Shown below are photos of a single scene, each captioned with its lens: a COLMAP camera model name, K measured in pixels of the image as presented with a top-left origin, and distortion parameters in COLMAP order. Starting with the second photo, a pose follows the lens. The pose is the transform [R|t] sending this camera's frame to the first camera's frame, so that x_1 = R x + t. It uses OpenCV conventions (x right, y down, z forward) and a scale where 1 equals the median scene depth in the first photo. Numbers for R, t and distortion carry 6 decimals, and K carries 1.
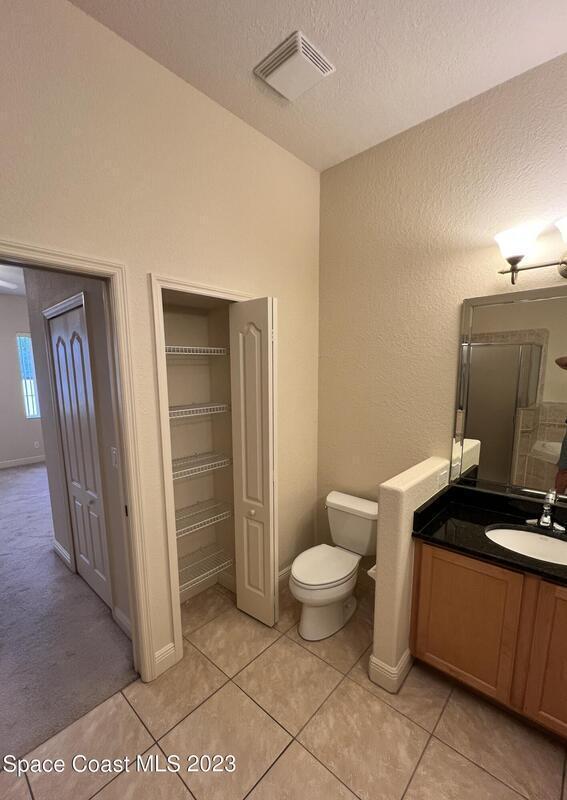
lens RADIAL K [[344.0, 0, 263.2], [0, 344.0, 428.0], [0, 0, 1]] dist [0.001904, -0.000227]
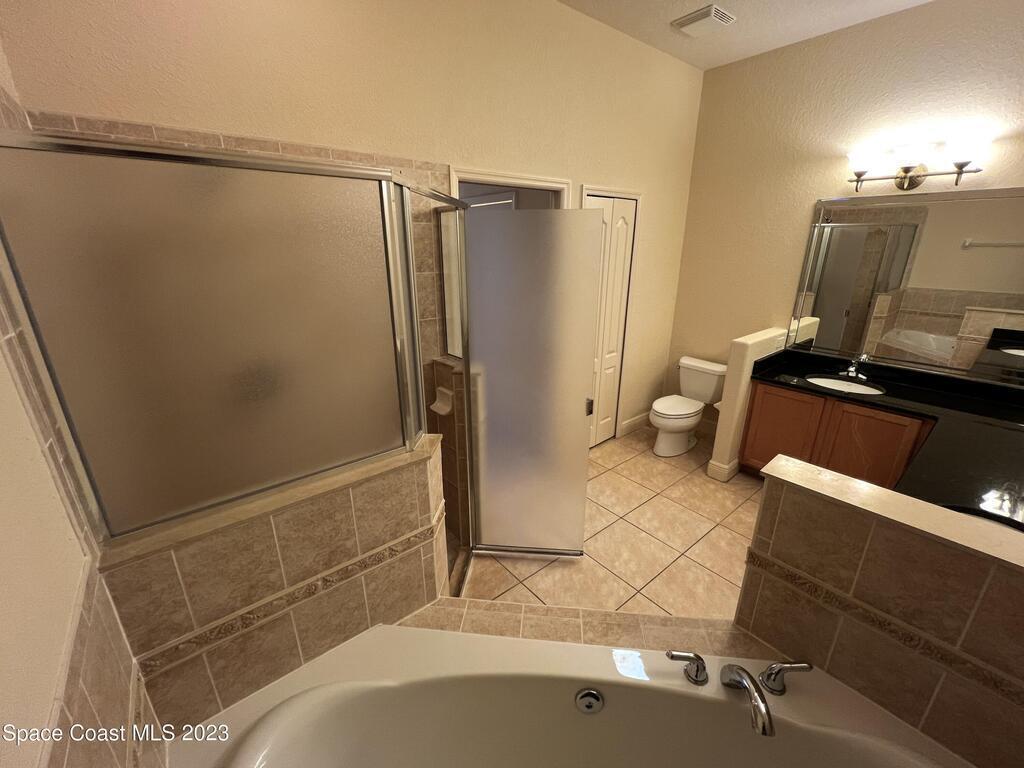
lens RADIAL K [[419.7, 0, 512.4], [0, 419.7, 383.4], [0, 0, 1]] dist [0.000445, 0.000099]
pose [[0.993209, 0.052142, -0.104006, -0.336409], [-0.034109, 0.985167, 0.168174, 0.068329], [0.111233, -0.163485, 0.980255, -0.750008]]
